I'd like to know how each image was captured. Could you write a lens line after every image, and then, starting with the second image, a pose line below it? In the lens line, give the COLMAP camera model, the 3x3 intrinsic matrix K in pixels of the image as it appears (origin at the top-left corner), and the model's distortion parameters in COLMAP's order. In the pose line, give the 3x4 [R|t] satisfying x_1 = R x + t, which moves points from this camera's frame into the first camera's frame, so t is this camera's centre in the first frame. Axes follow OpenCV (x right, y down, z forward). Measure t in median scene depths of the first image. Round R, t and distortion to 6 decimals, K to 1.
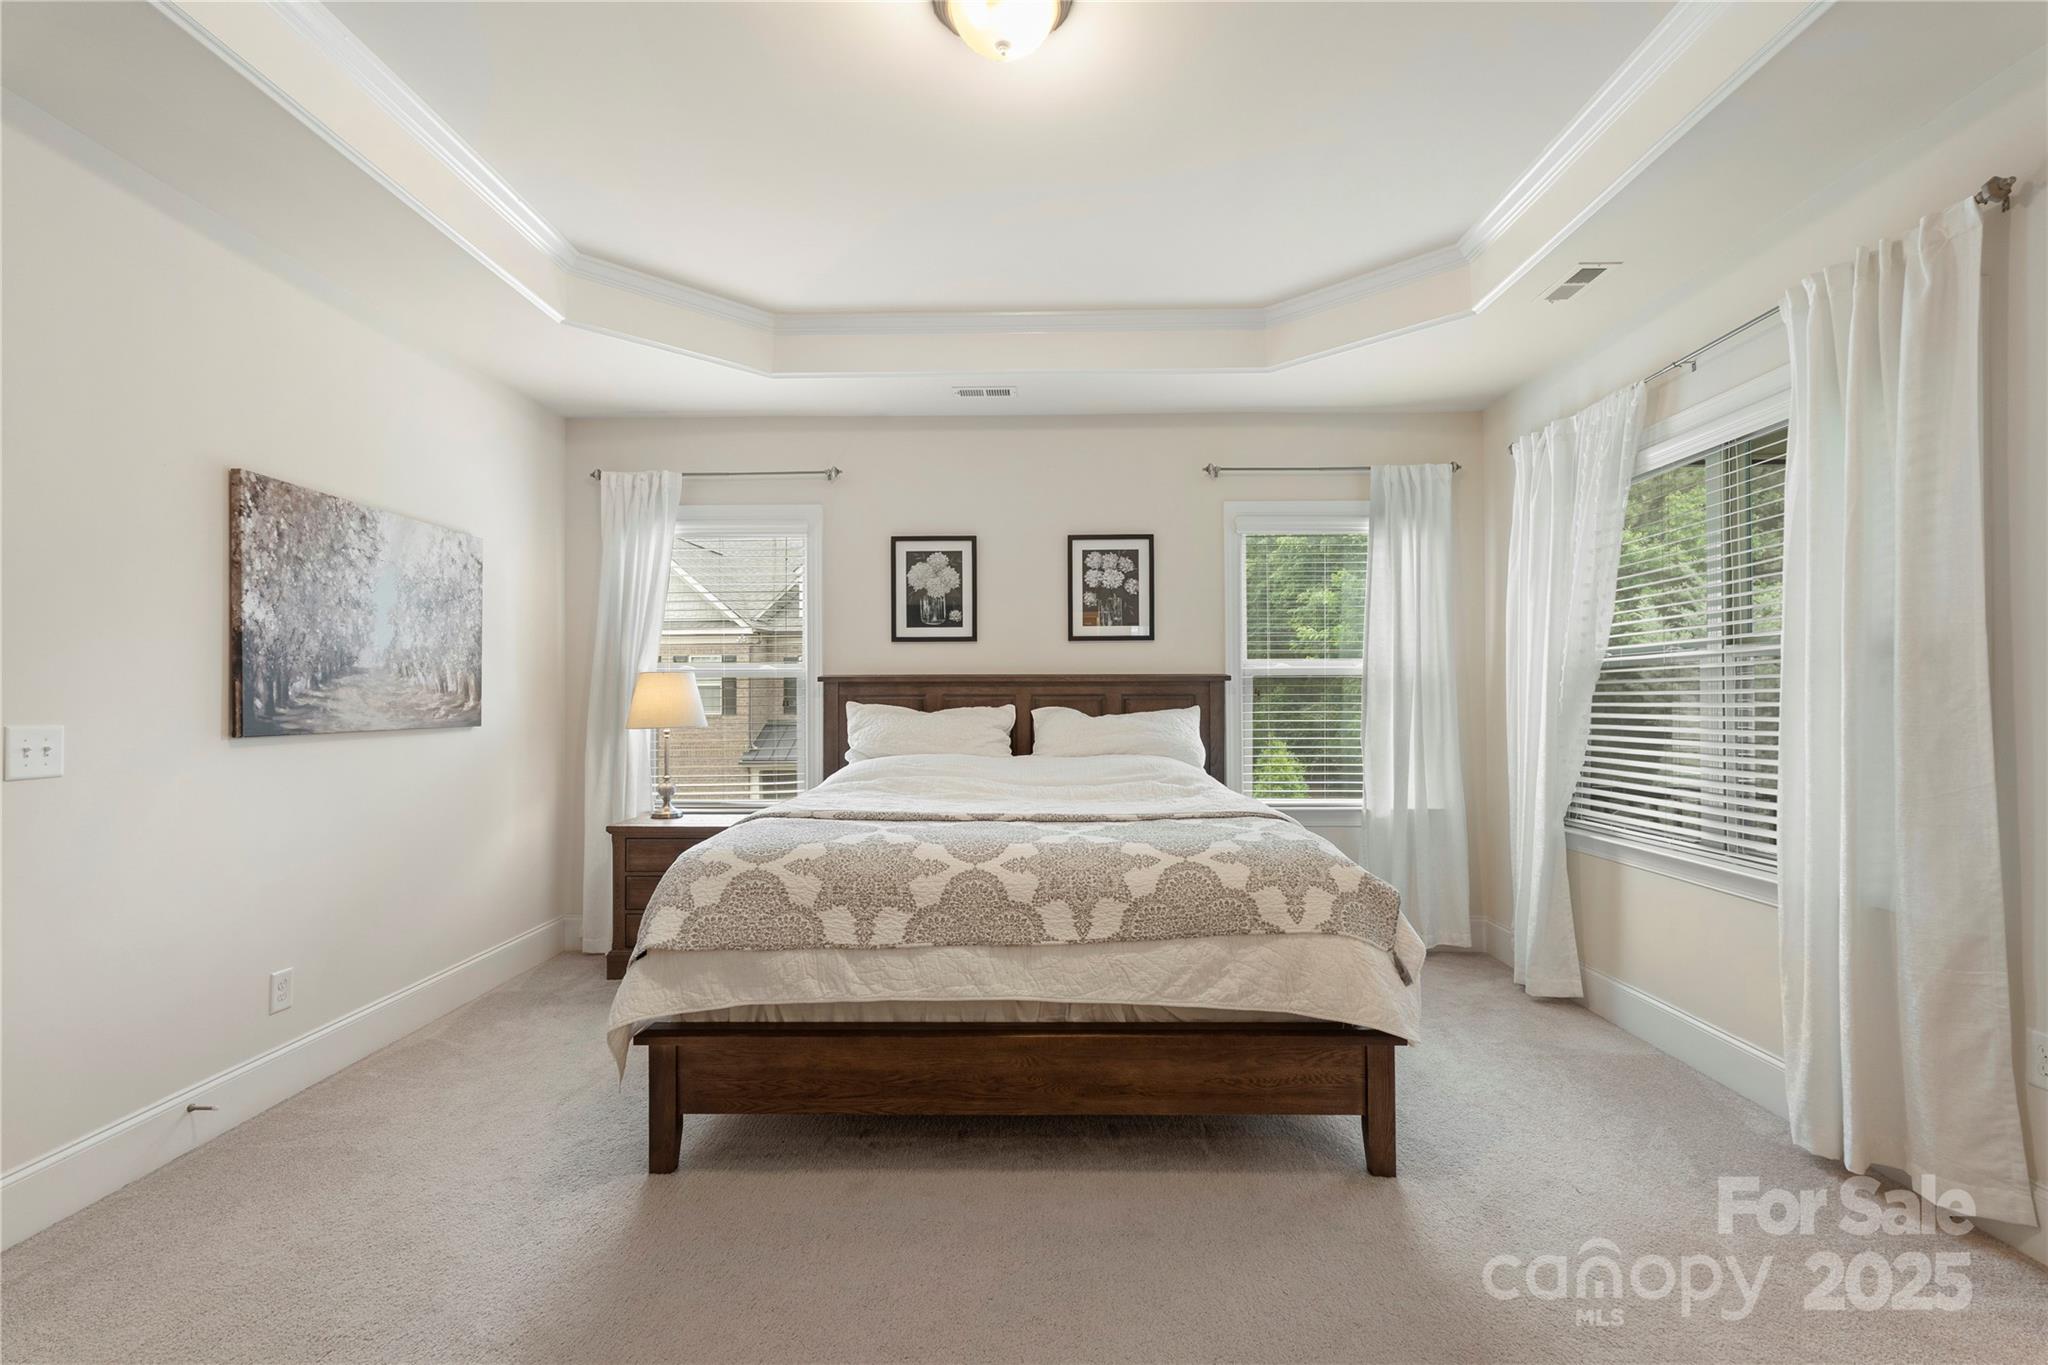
lens RADIAL K [[912.0, 0, 1025.7], [0, 912.0, 694.2], [0, 0, 1]] dist [-0.004297, 0.000870]
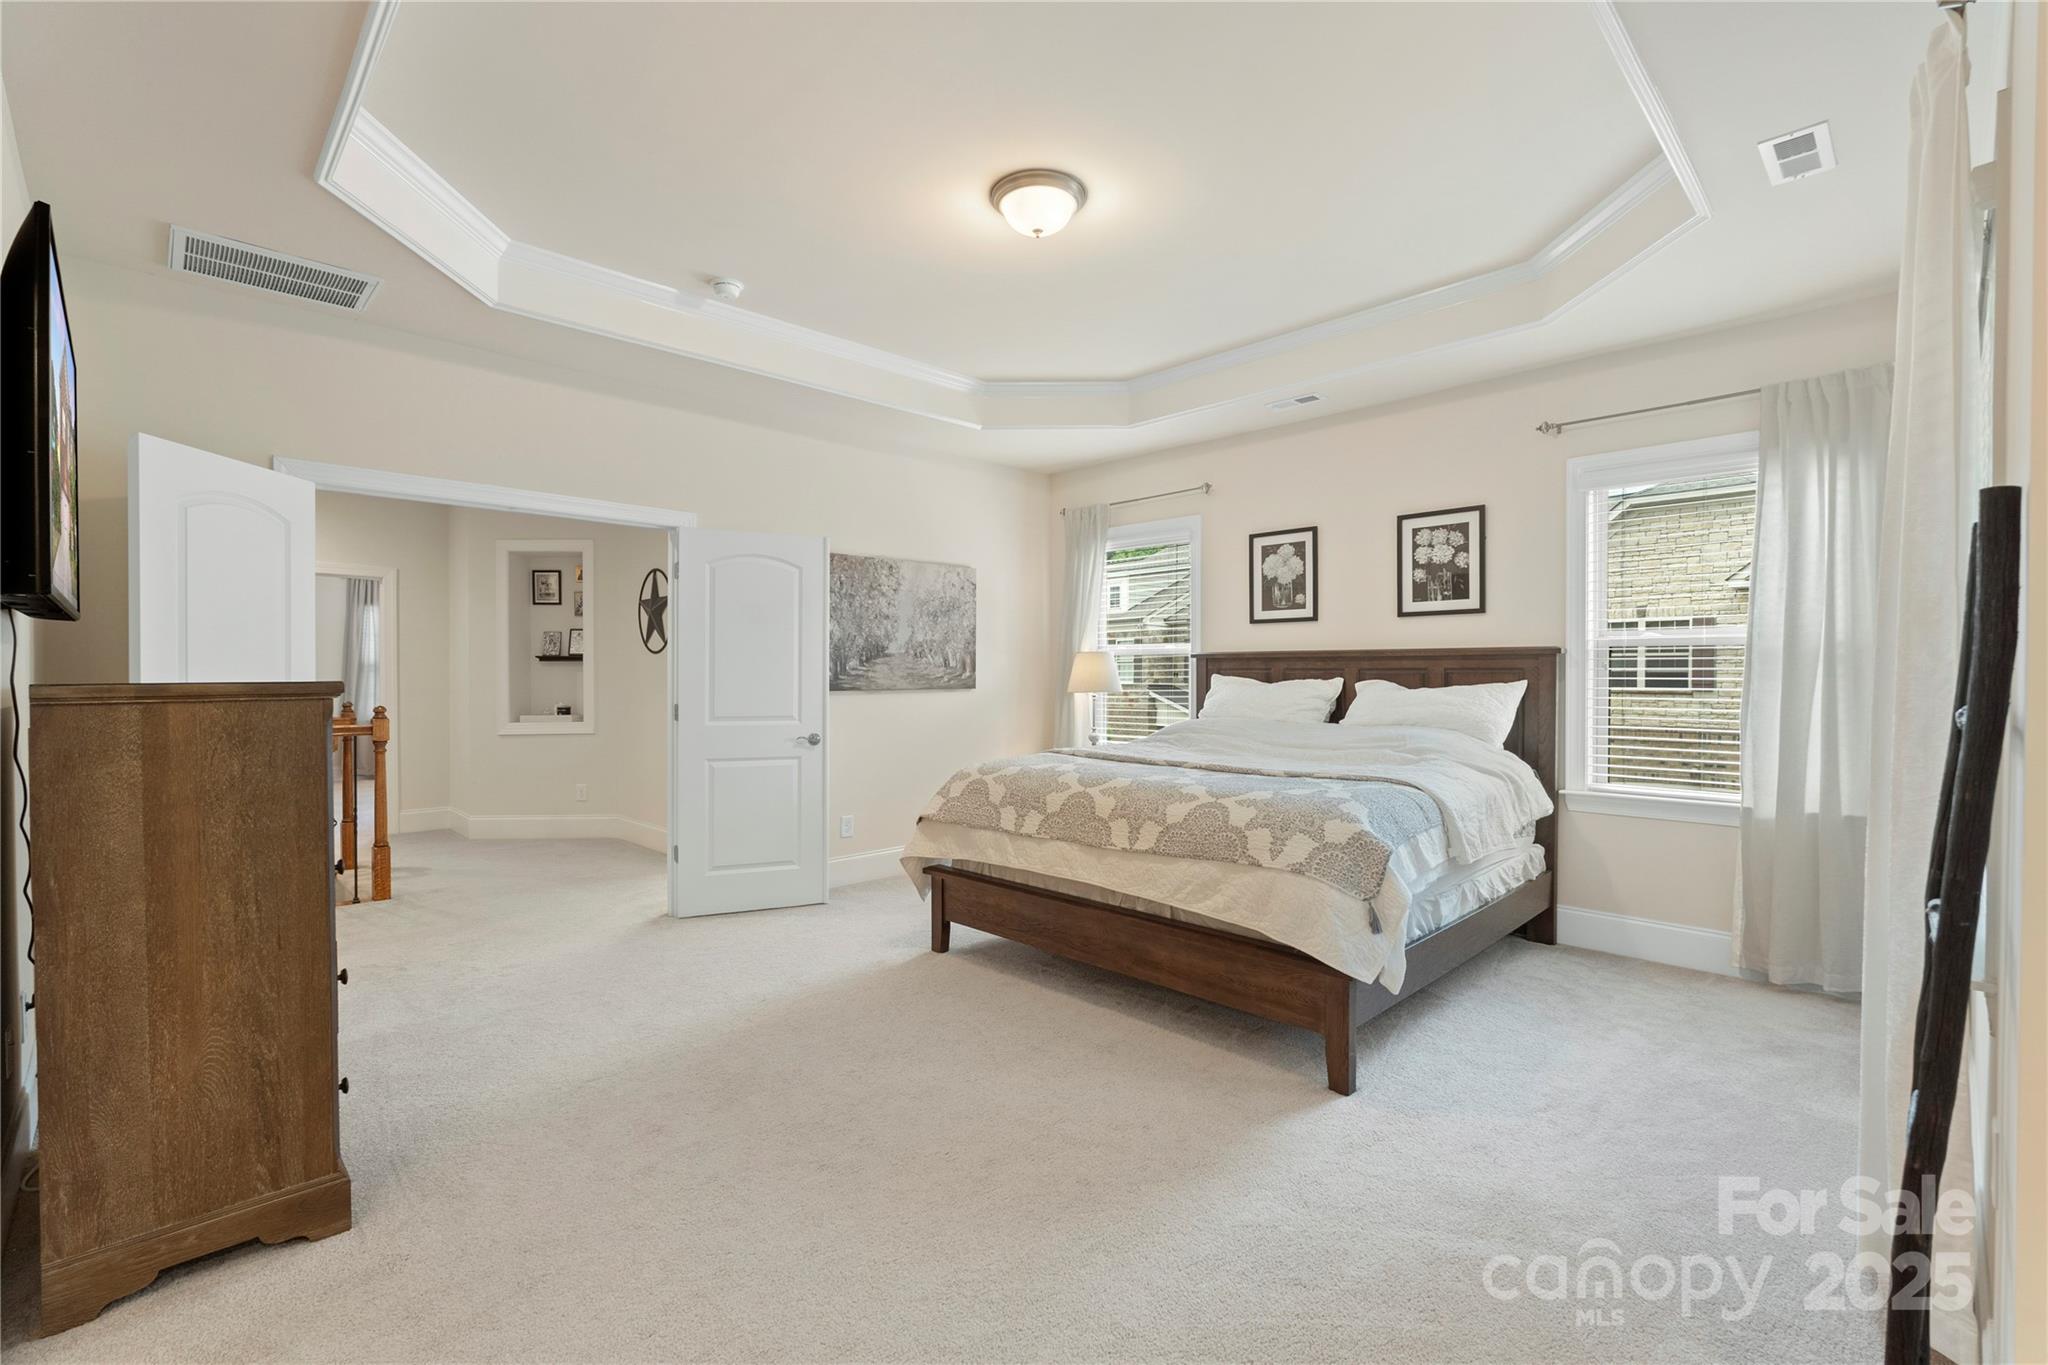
lens RADIAL K [[912.0, 0, 1024.9], [0, 912.0, 677.7], [0, 0, 1]] dist [-0.004297, 0.000870]
pose [[0.708912, 0.007684, -0.705255, 0.632841], [0.000347, 0.999937, 0.011243, -0.001451], [0.705296, -0.008215, 0.708865, -0.054563]]
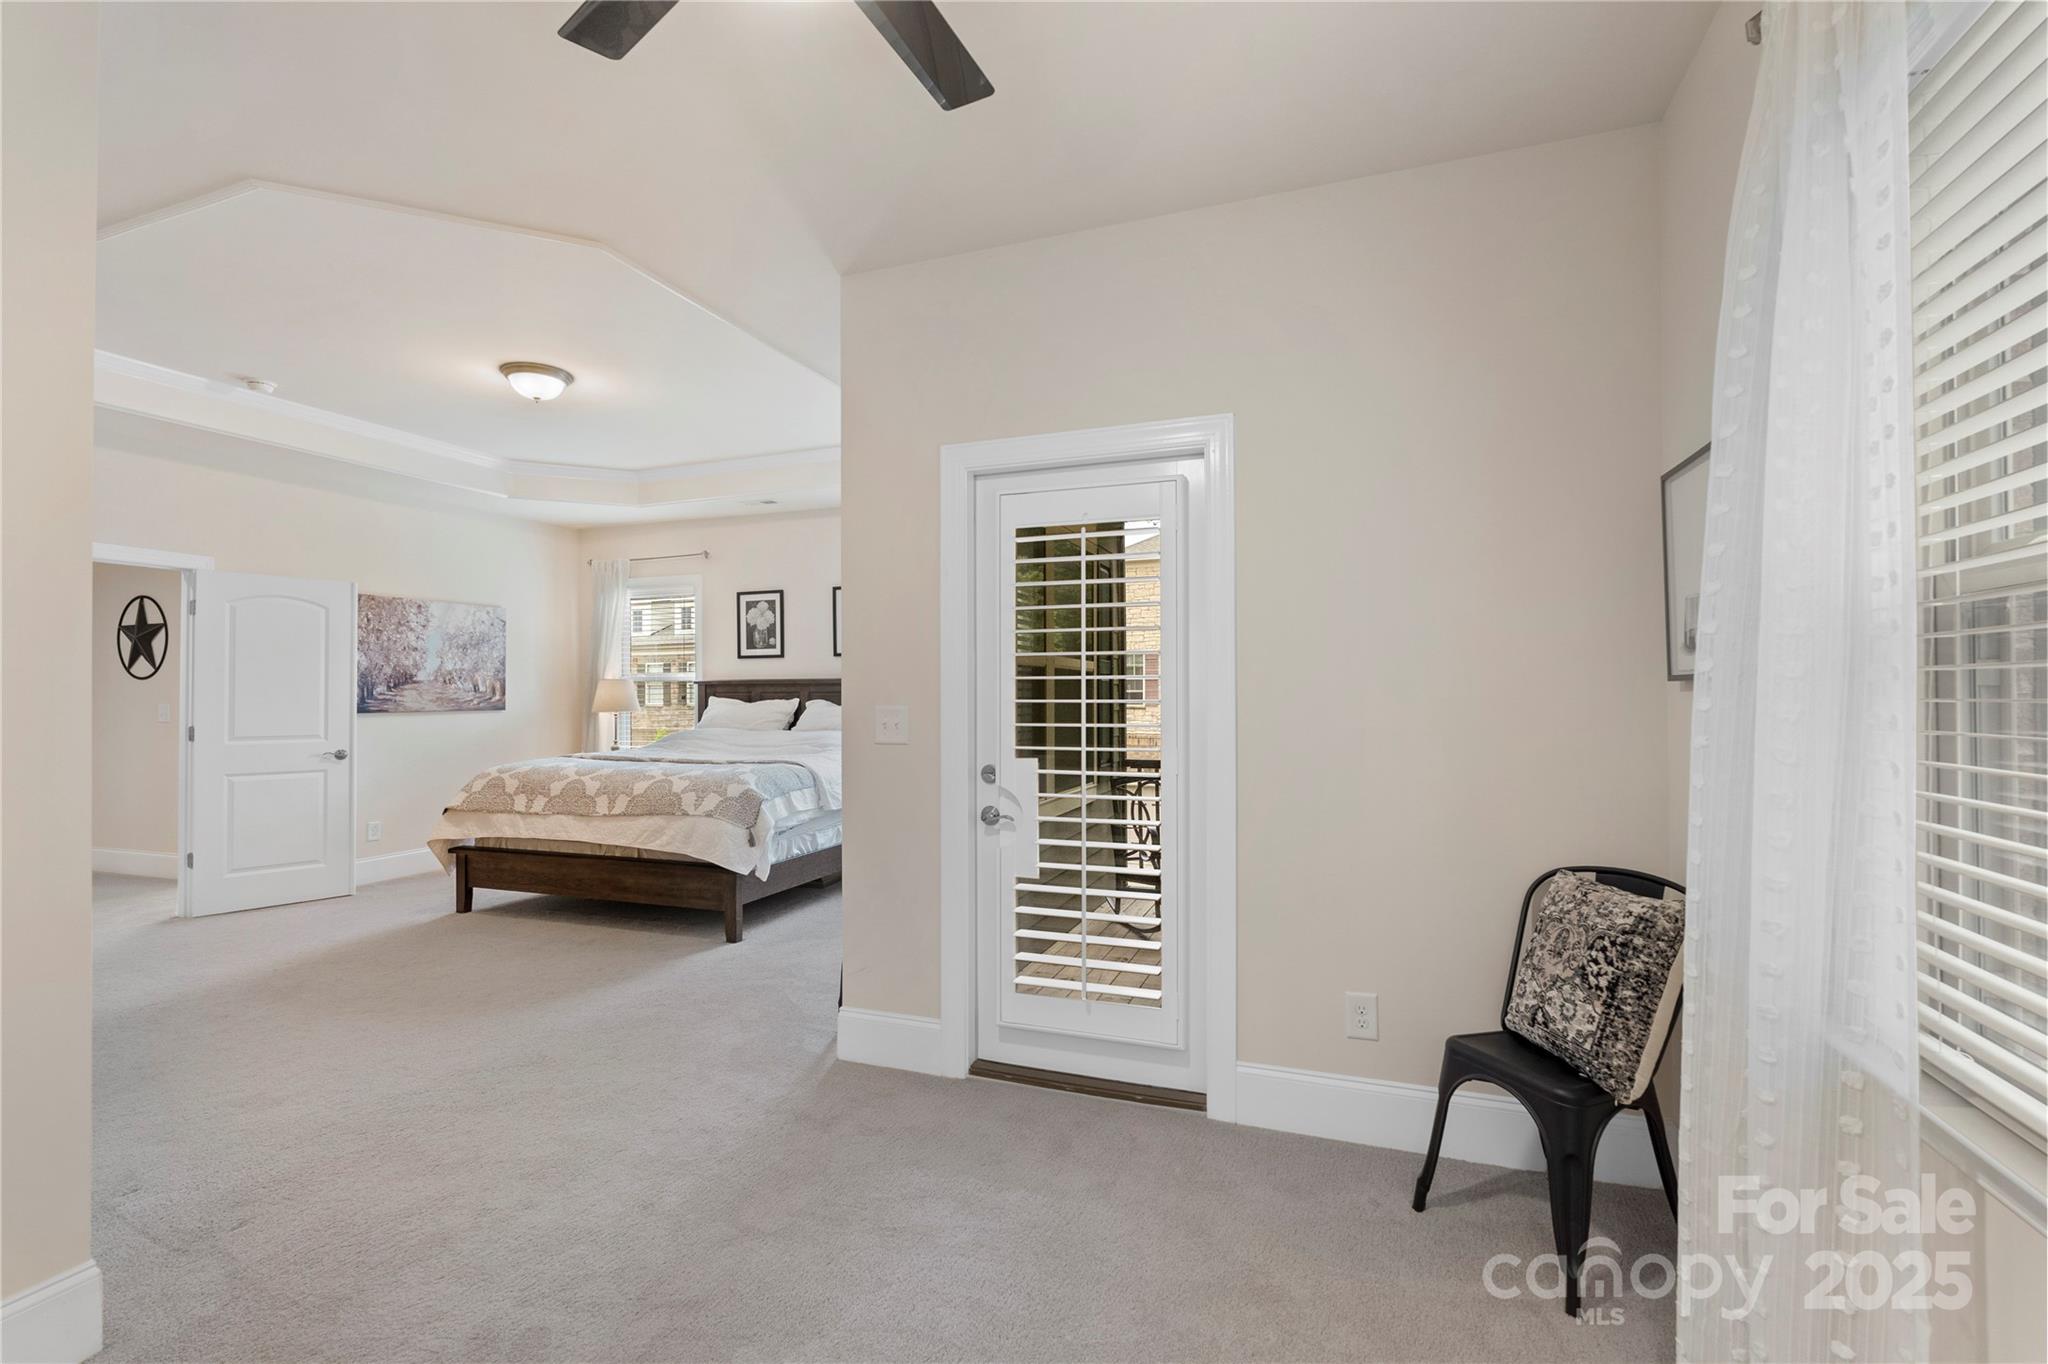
lens RADIAL K [[912.0, 0, 1031.6], [0, 912.0, 685.4], [0, 0, 1]] dist [-0.004297, 0.000870]
pose [[0.943134, -0.004265, -0.332387, 1.134996], [0.003491, 0.999990, -0.002924, -0.006297], [0.332396, 0.001597, 0.943139, -0.424465]]
